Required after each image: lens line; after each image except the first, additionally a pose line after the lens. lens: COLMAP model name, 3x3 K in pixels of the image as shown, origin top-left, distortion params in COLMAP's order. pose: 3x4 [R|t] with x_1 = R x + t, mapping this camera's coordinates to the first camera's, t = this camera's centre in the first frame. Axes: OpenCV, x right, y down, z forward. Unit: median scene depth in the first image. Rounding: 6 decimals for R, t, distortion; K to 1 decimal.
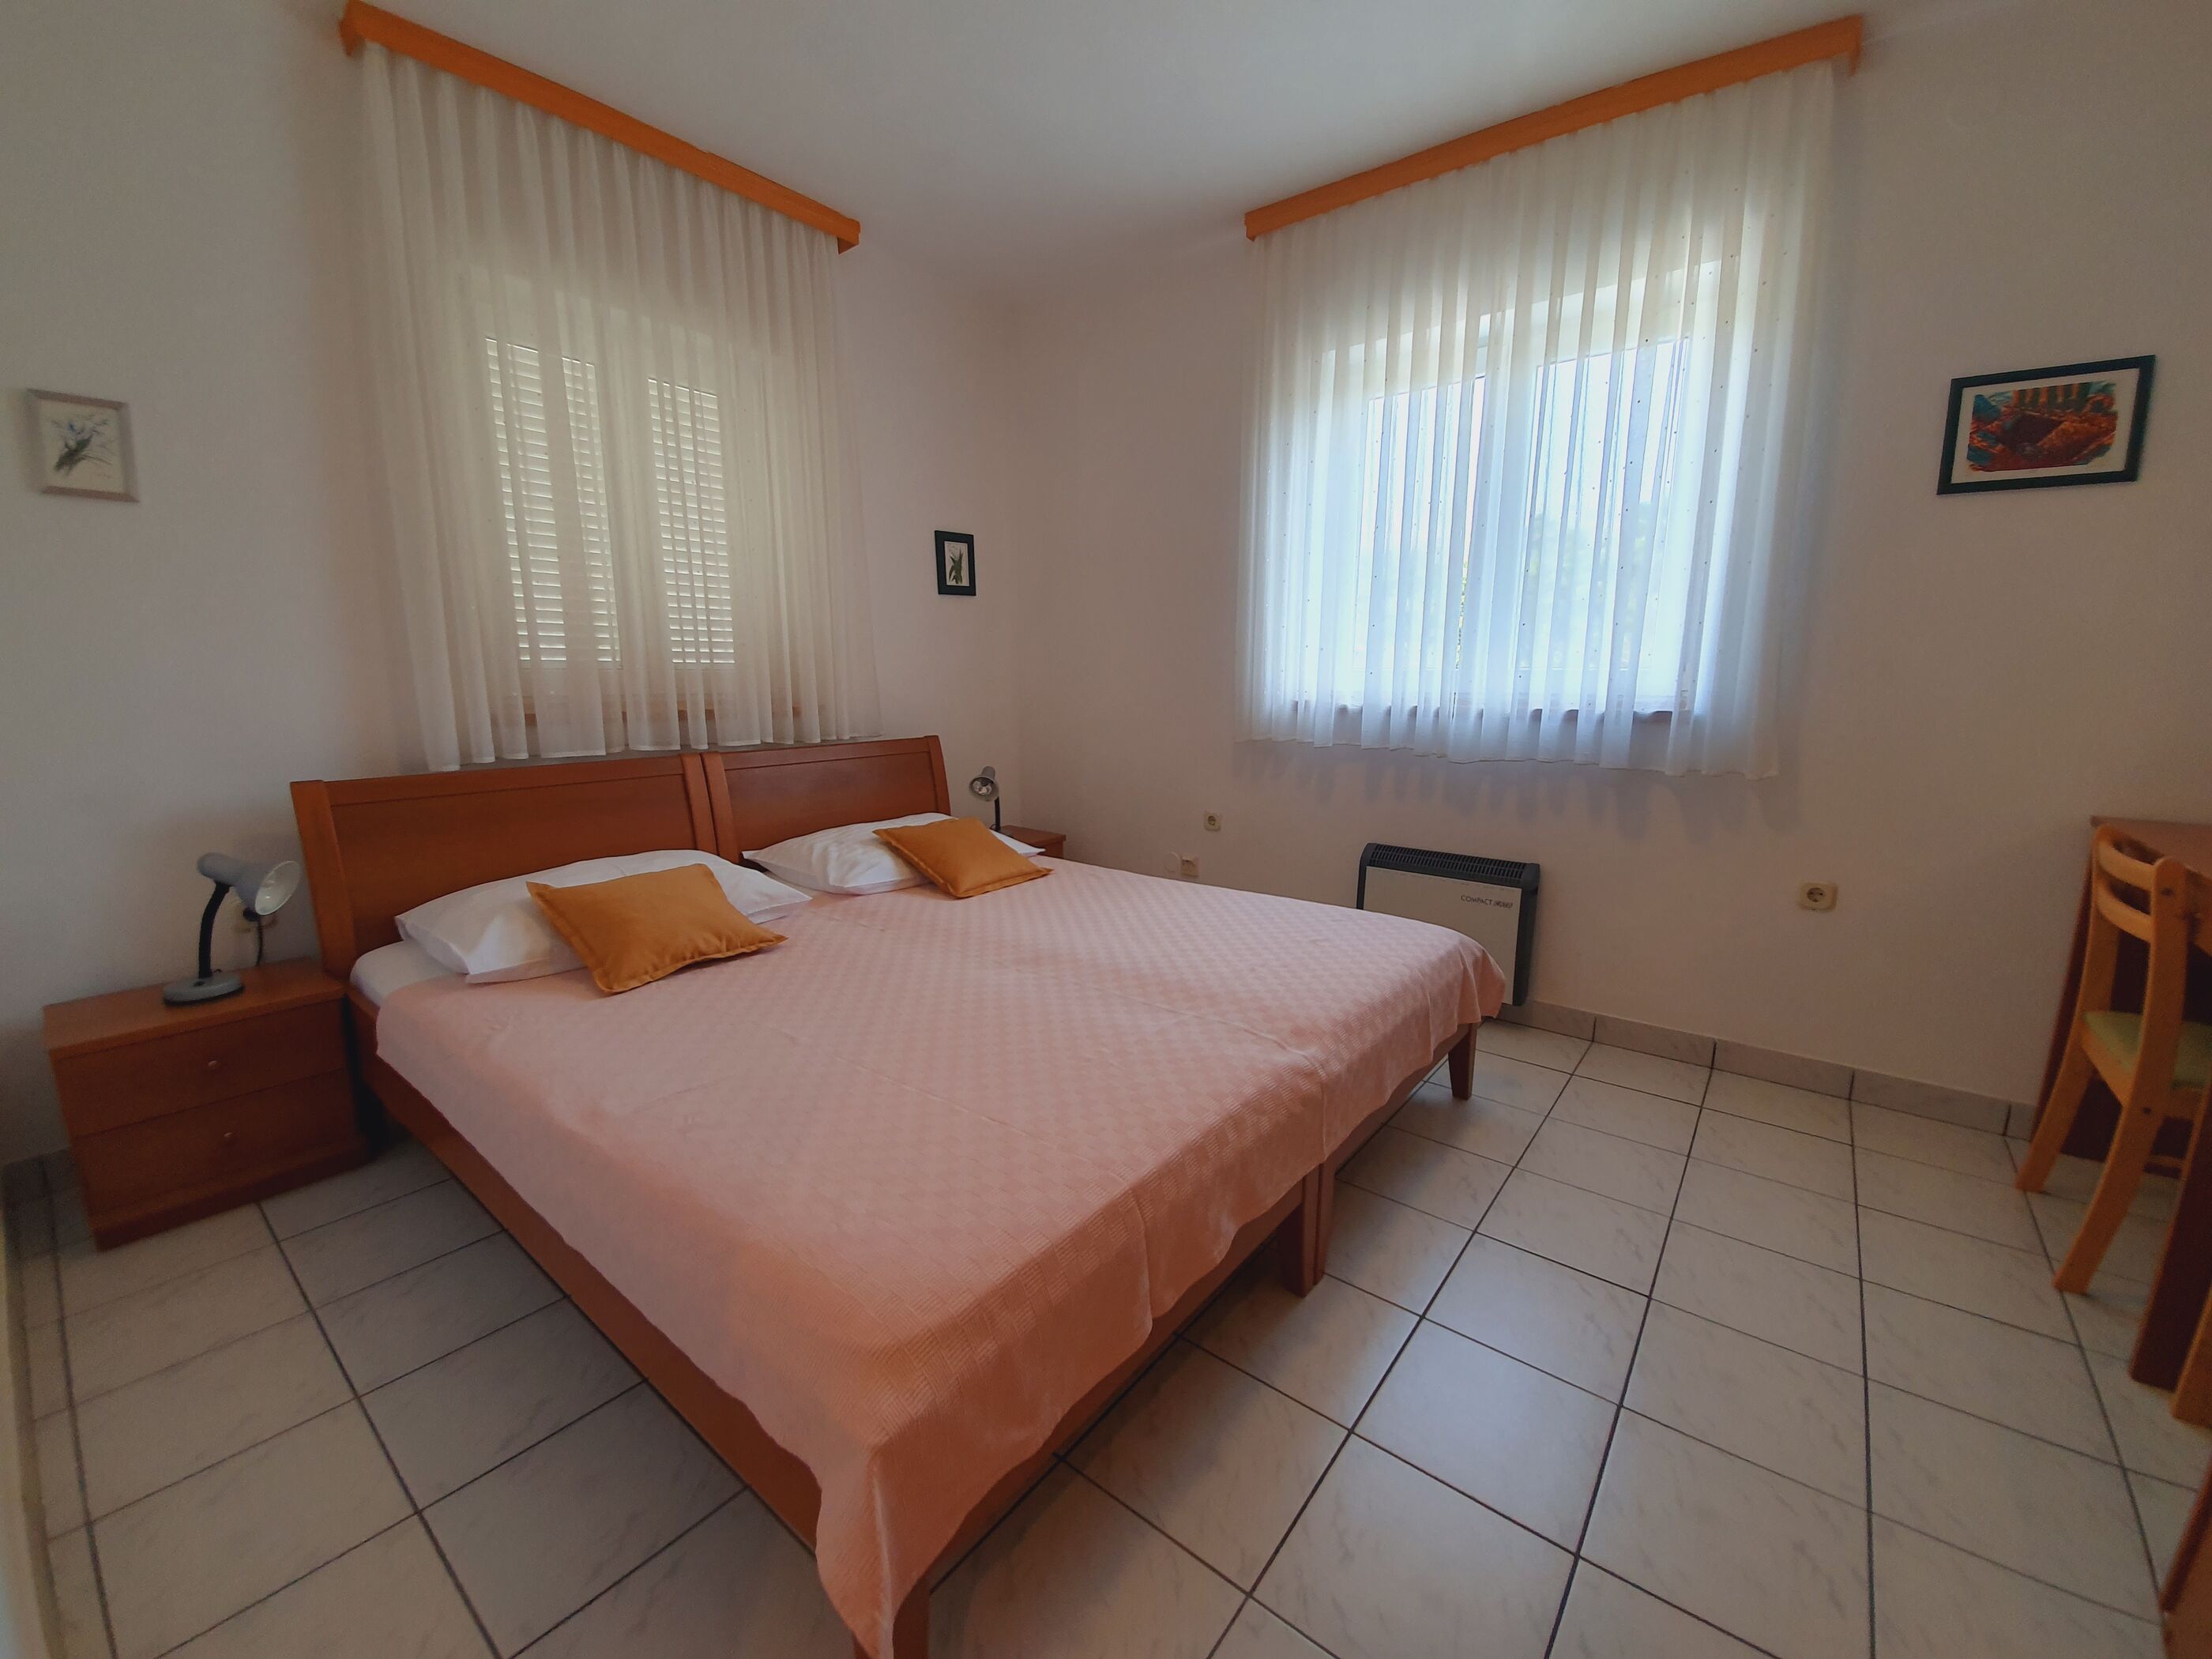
lens RADIAL K [[933.0, 0, 1102.1], [0, 933.0, 806.9], [0, 0, 1]] dist [0.000759, -0.014230]
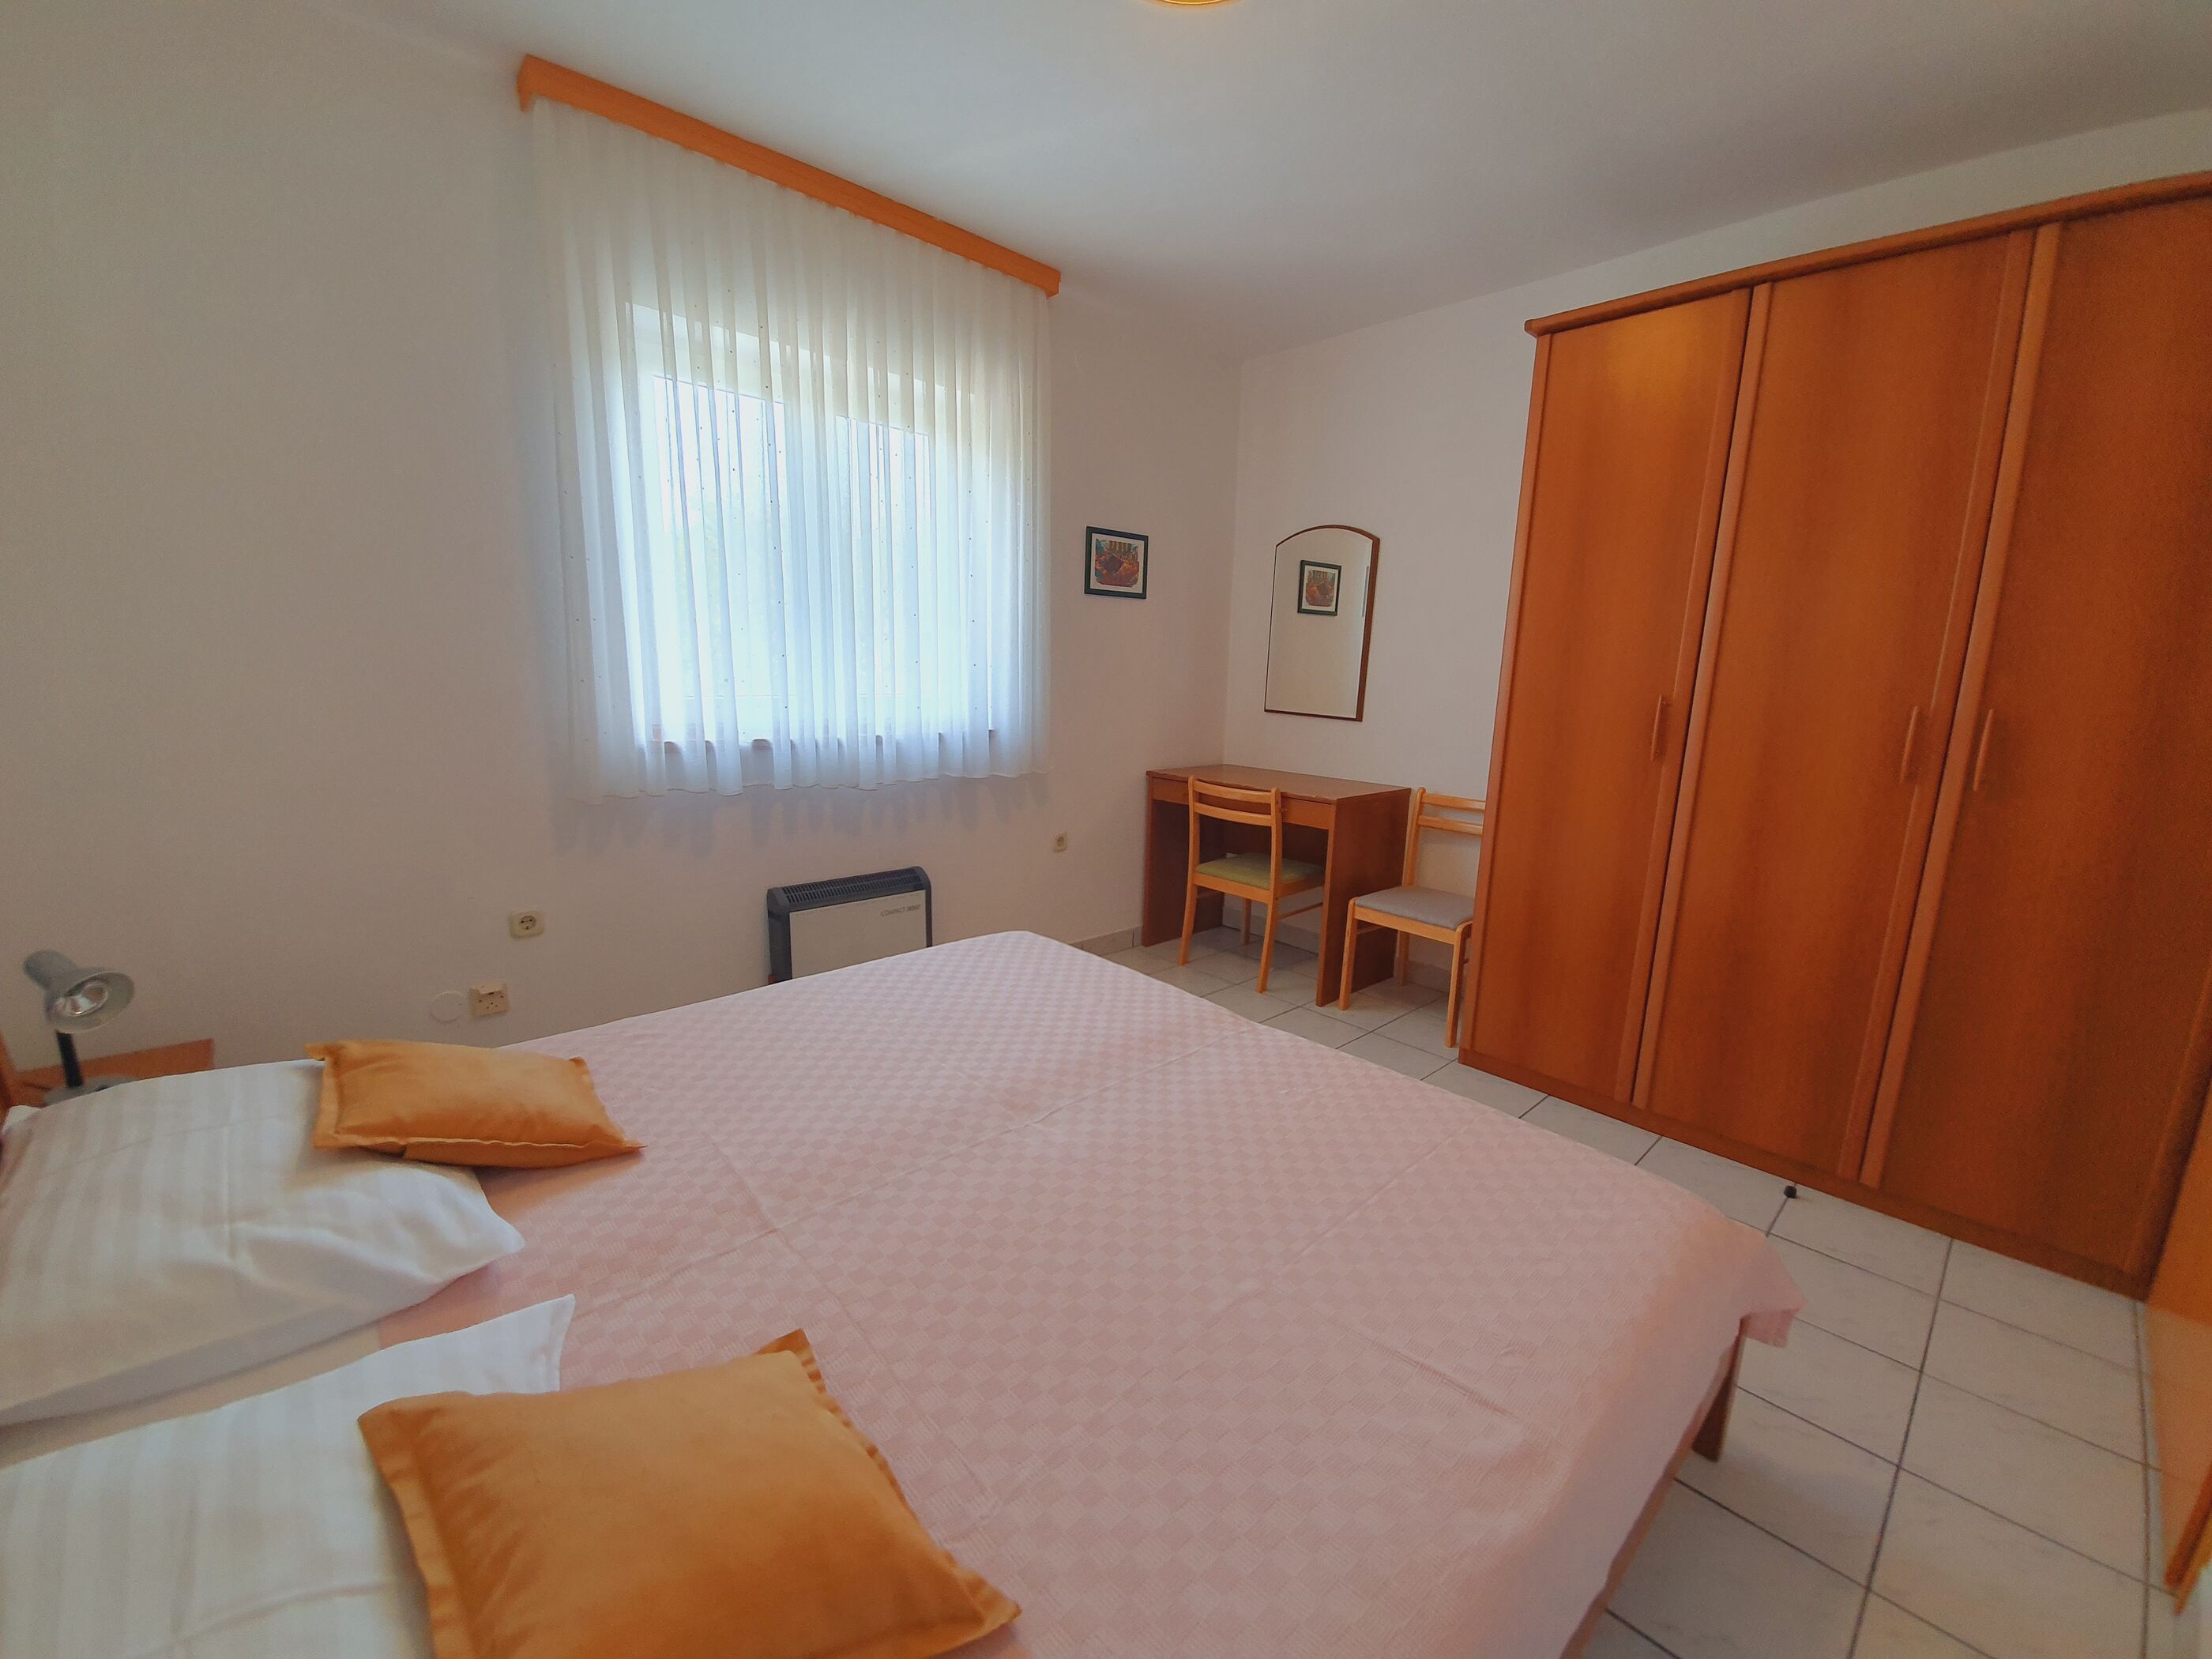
lens RADIAL K [[875.2, 0, 1117.3], [0, 875.2, 830.1], [0, 0, 1]] dist [0.002558, -0.012098]
pose [[0.127667, -0.162080, 0.978484, -0.681138], [0.138963, 0.979749, 0.144158, -0.129364], [-0.982034, 0.117569, 0.147605, 0.712276]]
